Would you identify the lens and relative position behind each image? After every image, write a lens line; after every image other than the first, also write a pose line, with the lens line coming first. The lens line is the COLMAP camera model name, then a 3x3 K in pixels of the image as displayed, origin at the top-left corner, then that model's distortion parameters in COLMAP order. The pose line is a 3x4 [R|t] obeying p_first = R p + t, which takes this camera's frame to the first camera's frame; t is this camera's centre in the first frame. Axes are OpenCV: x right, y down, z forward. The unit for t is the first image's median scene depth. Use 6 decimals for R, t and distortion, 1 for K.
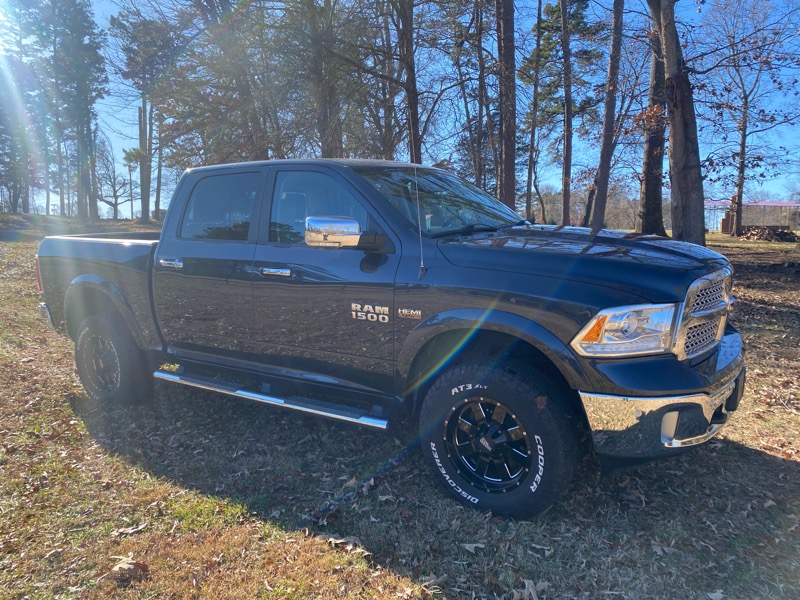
lens RADIAL K [[610.4, 0, 400.1], [0, 610.4, 301.6], [0, 0, 1]] dist [0.023153, -0.018710]
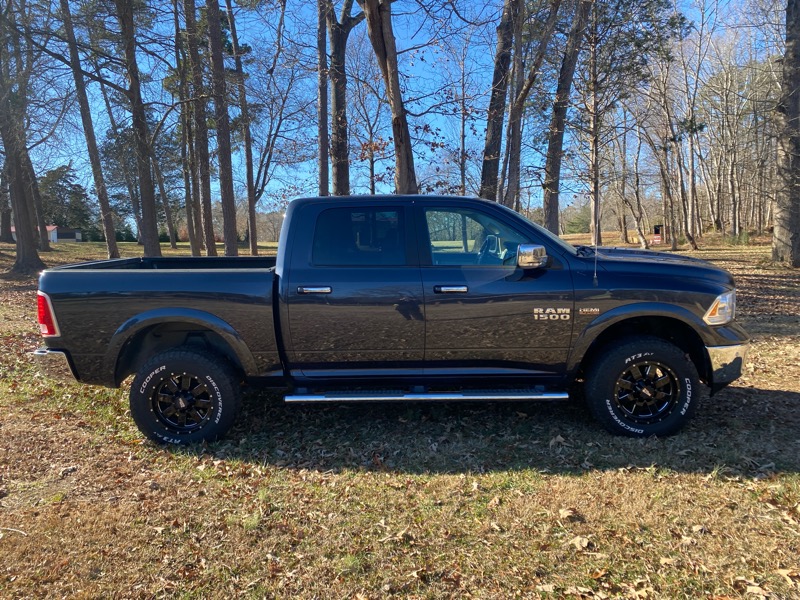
lens RADIAL K [[611.4, 0, 399.9], [0, 611.4, 300.3], [0, 0, 1]] dist [0.023748, -0.018097]
pose [[0.827745, -0.068892, 0.556859, -1.087115], [0.081438, 0.996676, 0.002250, -0.042527], [-0.555163, 0.043487, 0.830604, 0.060999]]
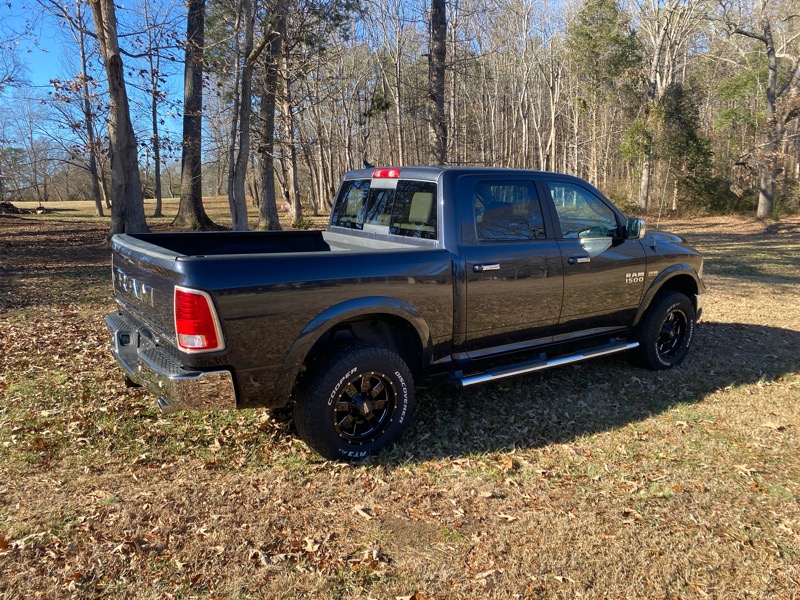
lens RADIAL K [[611.4, 0, 403.0], [0, 611.4, 303.1], [0, 0, 1]] dist [0.023748, -0.018097]
pose [[0.323372, -0.159003, 0.932818, -1.797989], [0.109226, 0.985465, 0.130112, -0.196133], [-0.939947, 0.059813, 0.336039, 1.042673]]
